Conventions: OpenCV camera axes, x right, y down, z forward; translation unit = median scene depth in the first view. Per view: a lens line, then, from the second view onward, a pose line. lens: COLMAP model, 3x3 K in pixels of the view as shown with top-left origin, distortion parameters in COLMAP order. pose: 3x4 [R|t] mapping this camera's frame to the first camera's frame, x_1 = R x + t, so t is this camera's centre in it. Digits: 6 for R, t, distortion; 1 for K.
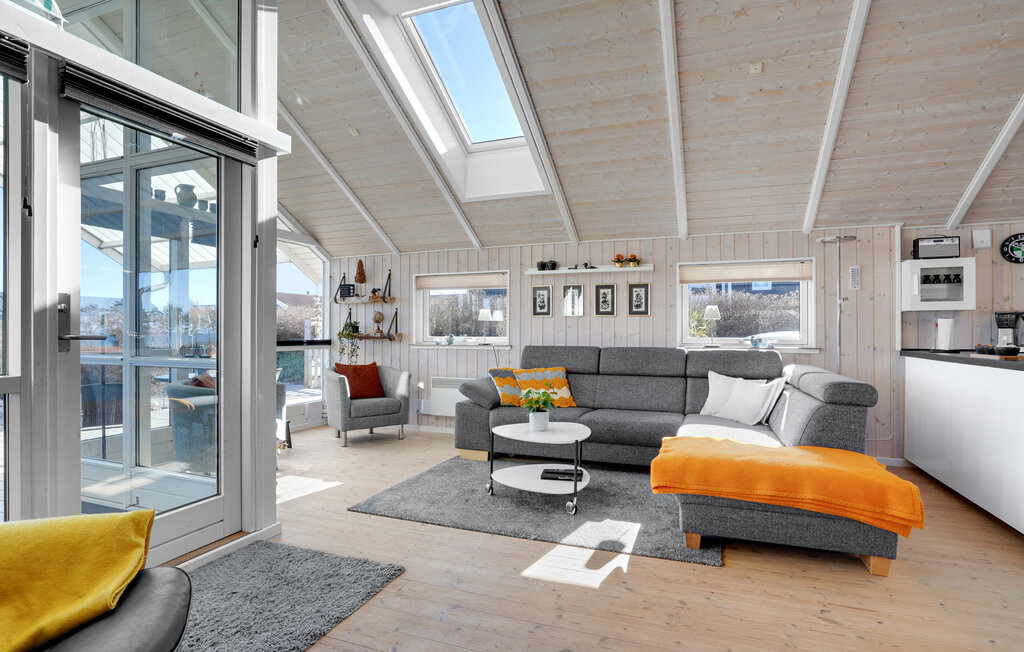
lens RADIAL K [[527.3, 0, 515.3], [0, 527.3, 331.8], [0, 0, 1]] dist [-0.026206, 0.003069]
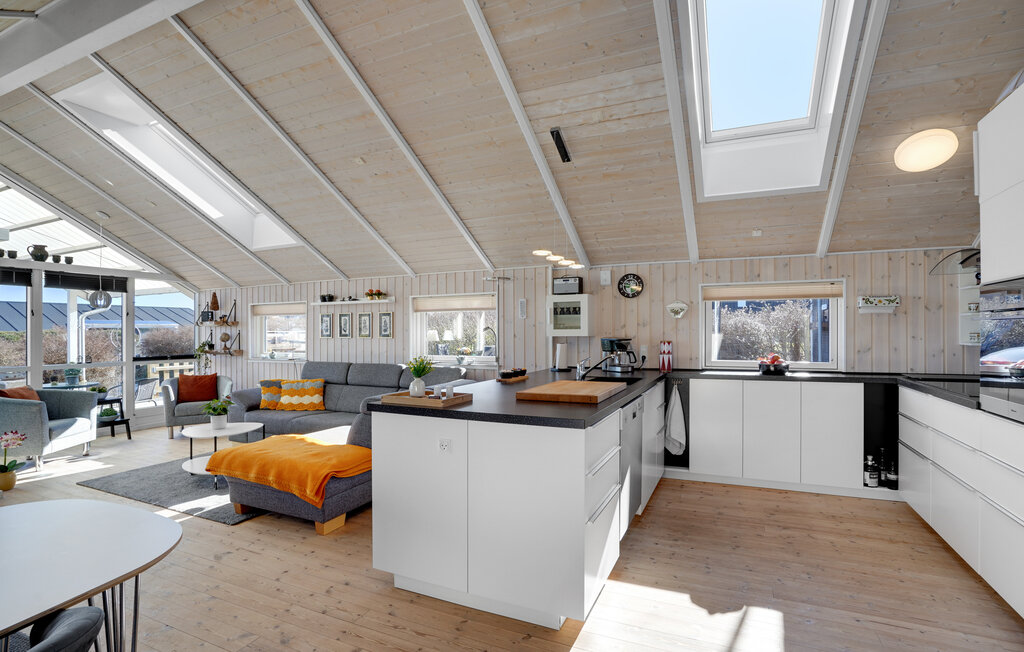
lens RADIAL K [[487.5, 0, 507.0], [0, 487.5, 326.7], [0, 0, 1]] dist [-0.012013, 0.000600]
pose [[0.997162, -0.007635, -0.074894, 0.663354], [0.006592, 0.999878, -0.014161, -0.041992], [0.074993, 0.013627, 0.997091, -0.157256]]
